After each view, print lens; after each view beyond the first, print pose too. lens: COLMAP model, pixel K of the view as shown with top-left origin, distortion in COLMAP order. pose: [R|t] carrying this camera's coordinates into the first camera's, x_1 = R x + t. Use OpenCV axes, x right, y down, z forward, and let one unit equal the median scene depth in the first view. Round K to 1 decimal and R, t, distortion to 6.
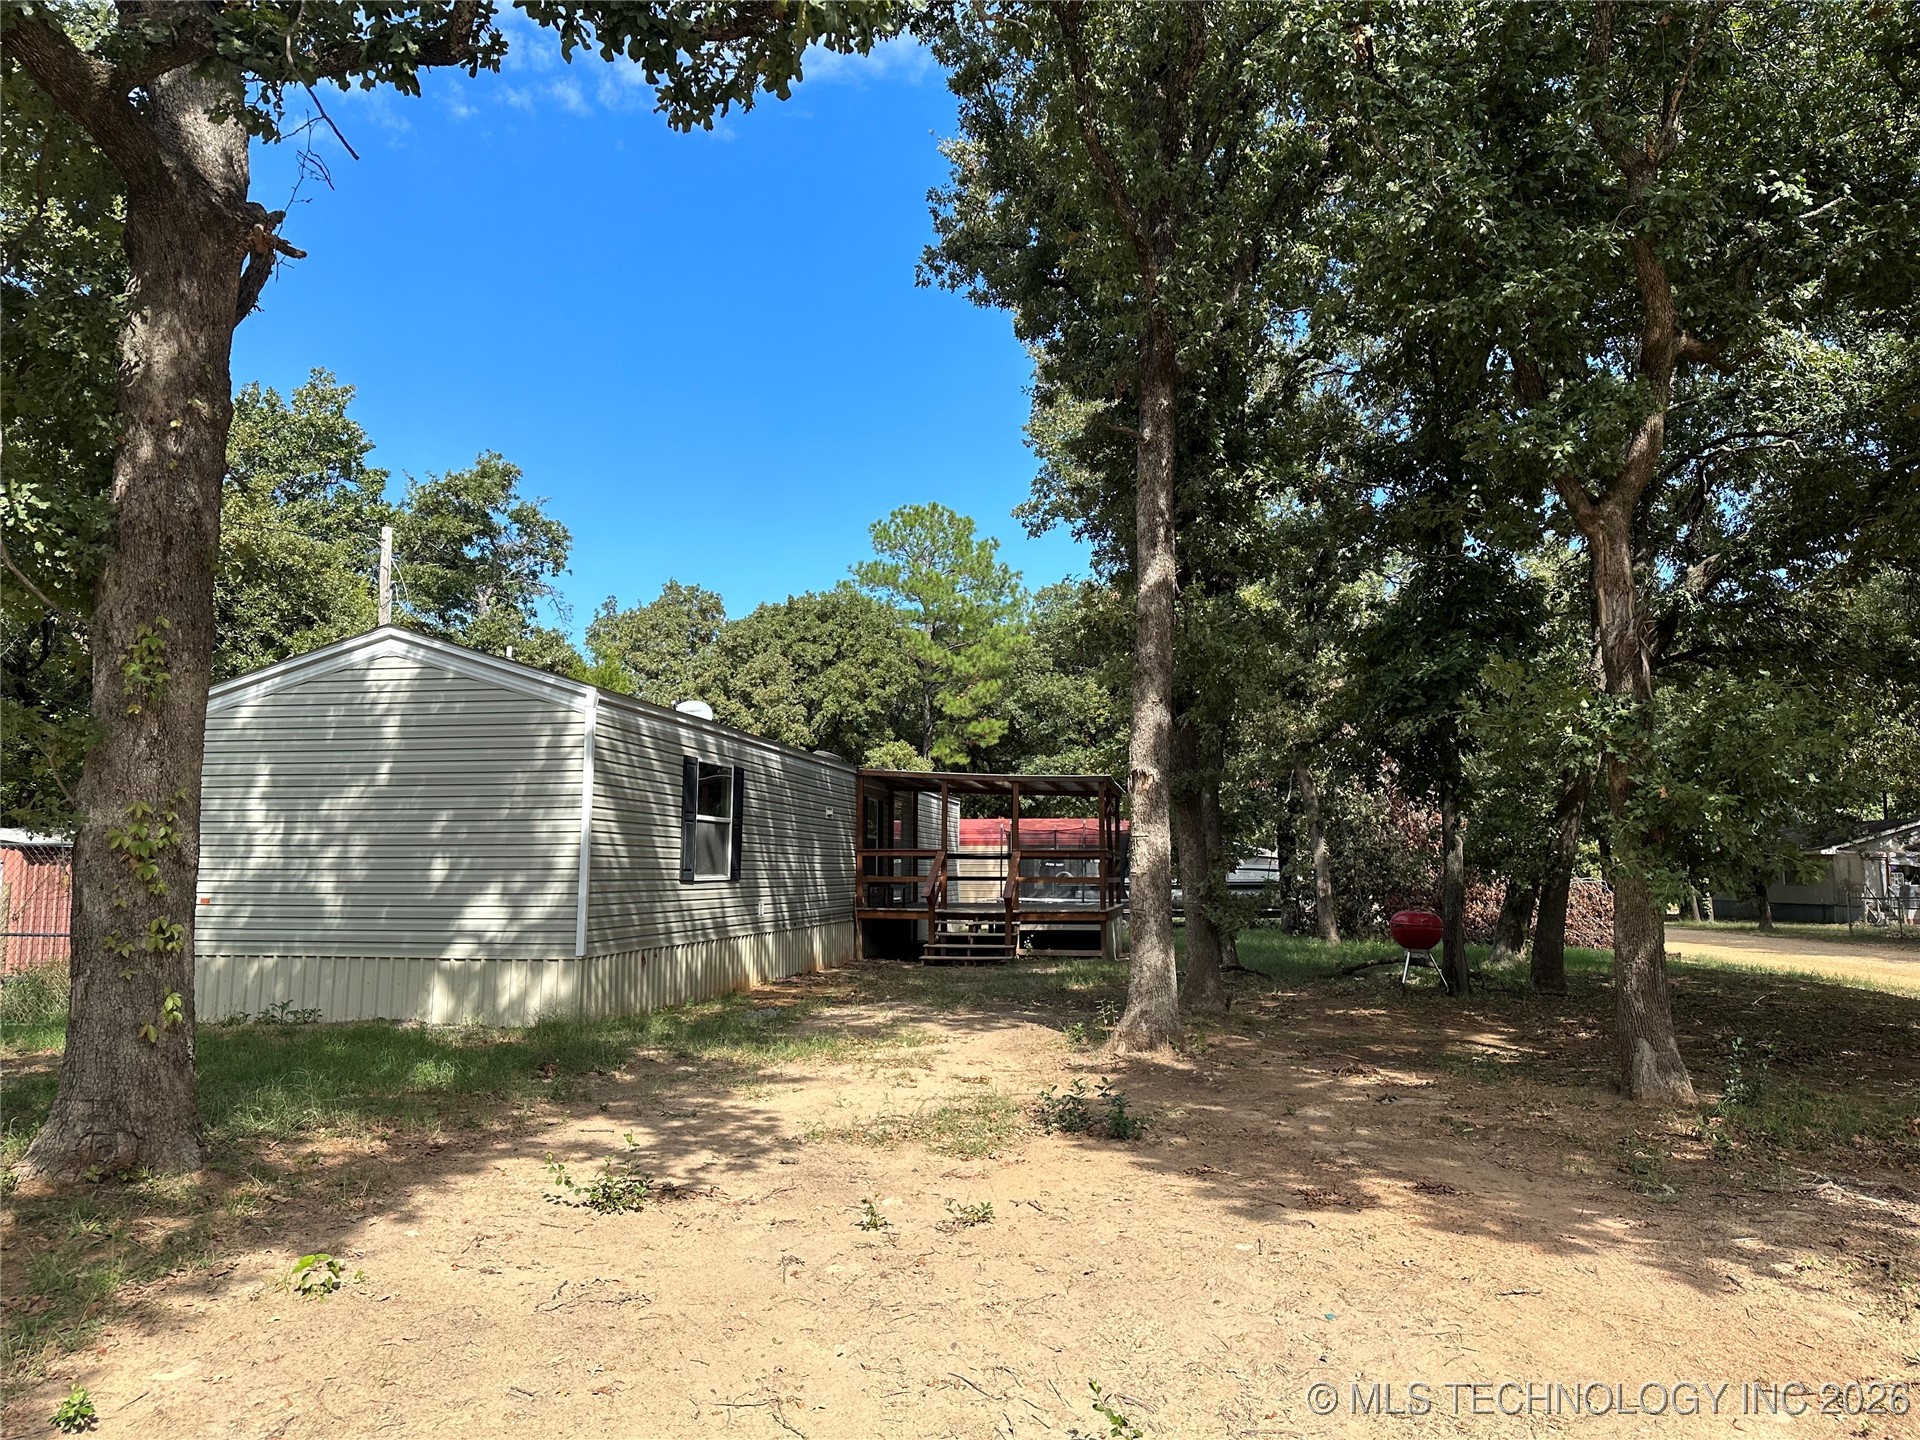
lens RADIAL K [[1346.3, 0, 938.6], [0, 1346.3, 716.6], [0, 0, 1]] dist [0.057427, 0.000191]
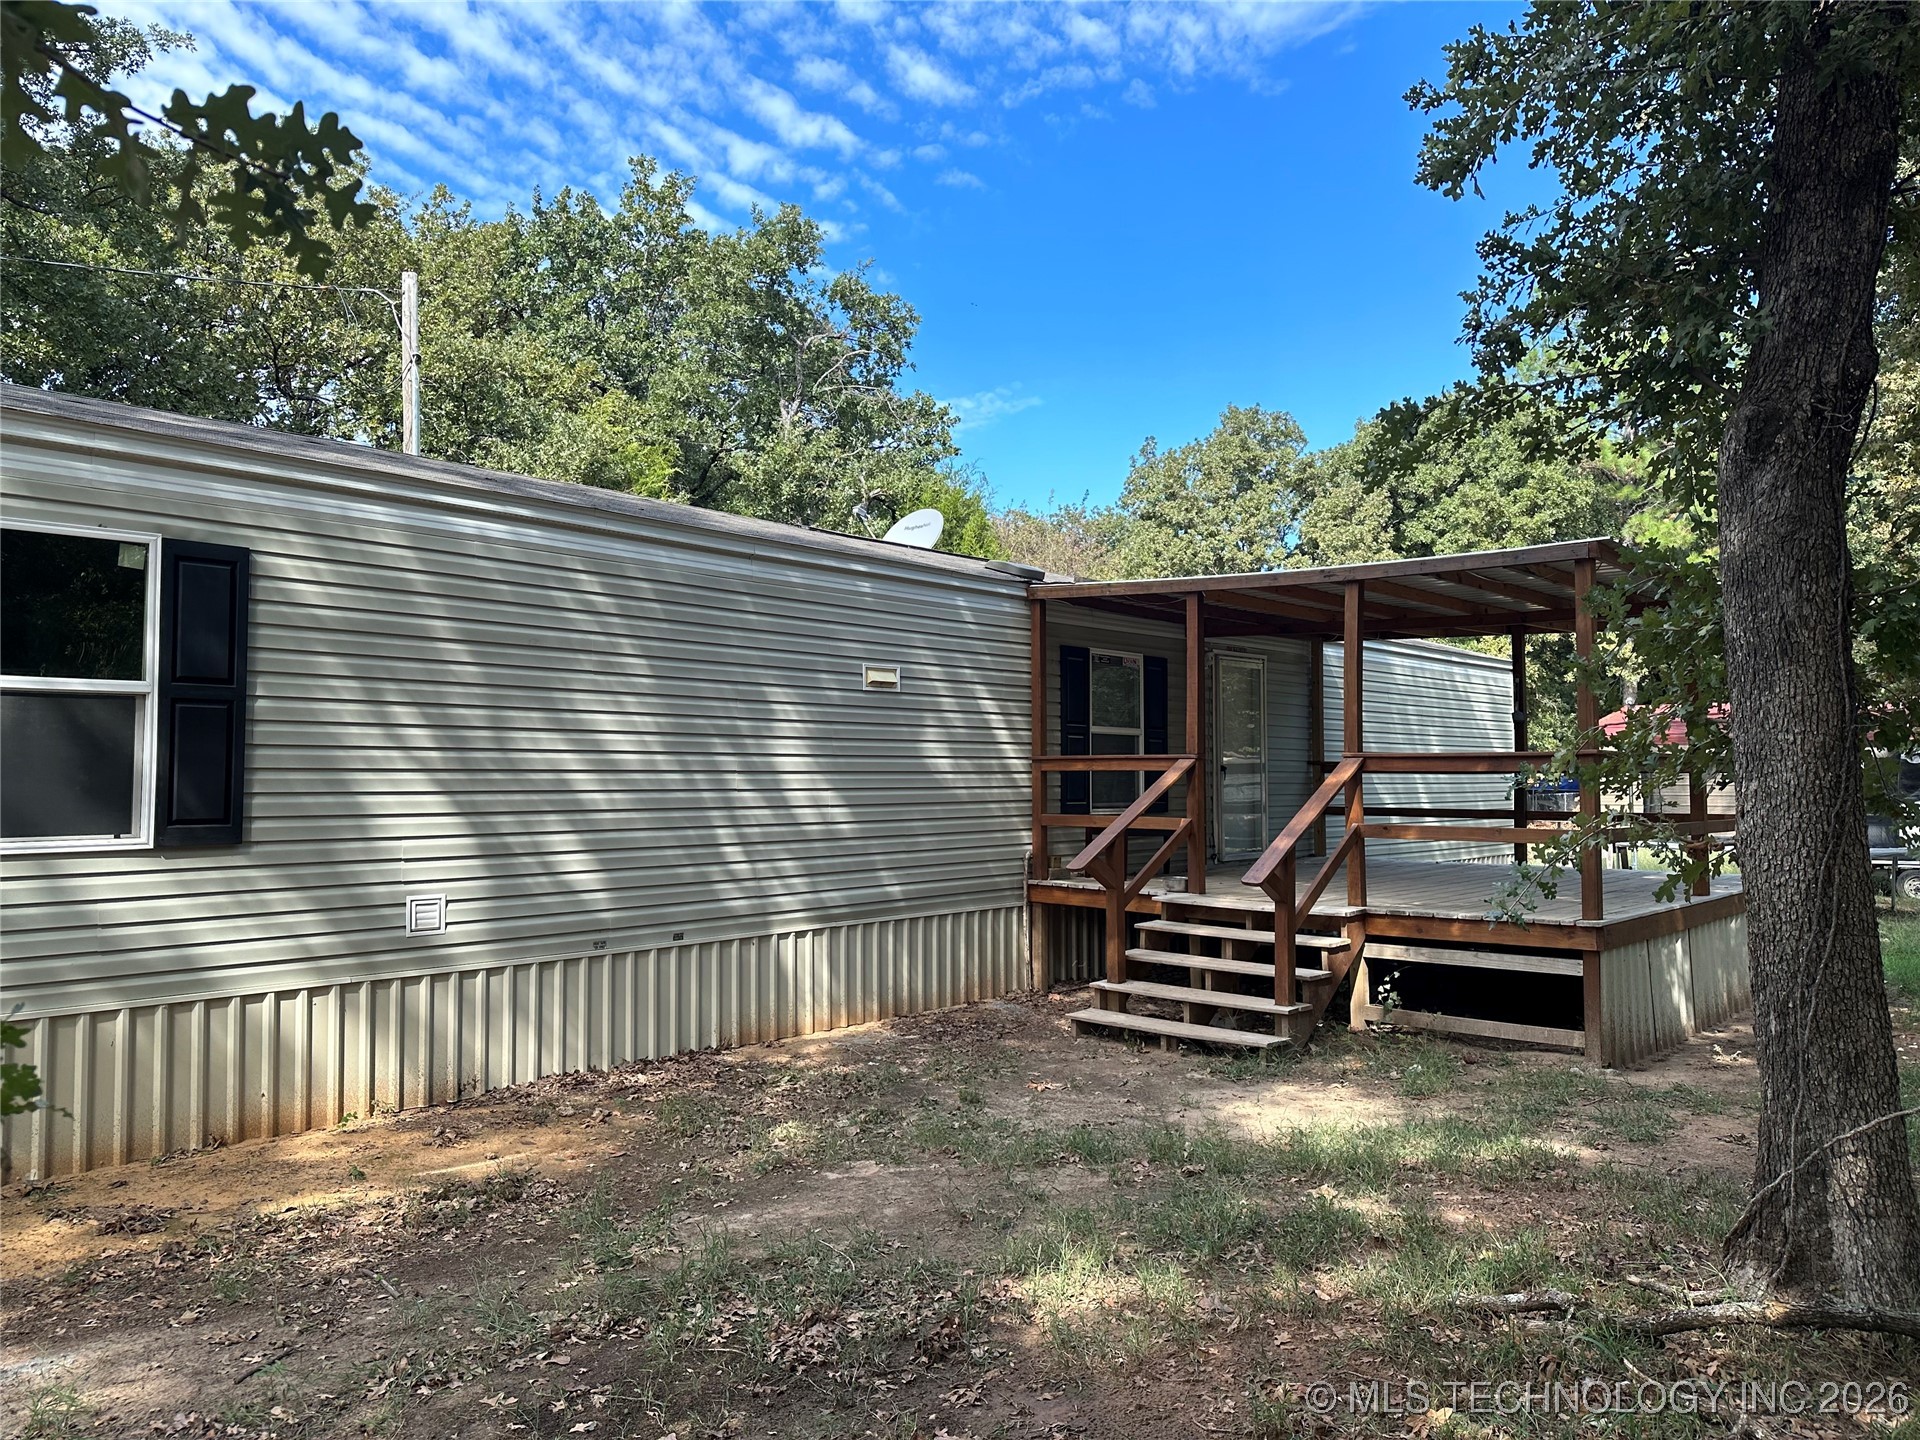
lens RADIAL K [[1355.5, 0, 960.0], [0, 1355.5, 720.0], [0, 0, 1]] dist [0.002057, -0.000181]
pose [[0.848281, -0.036583, -0.528281, 0.073607], [0.072489, 0.996242, 0.047410, 0.028953], [0.524561, -0.078511, 0.847745, 0.273335]]
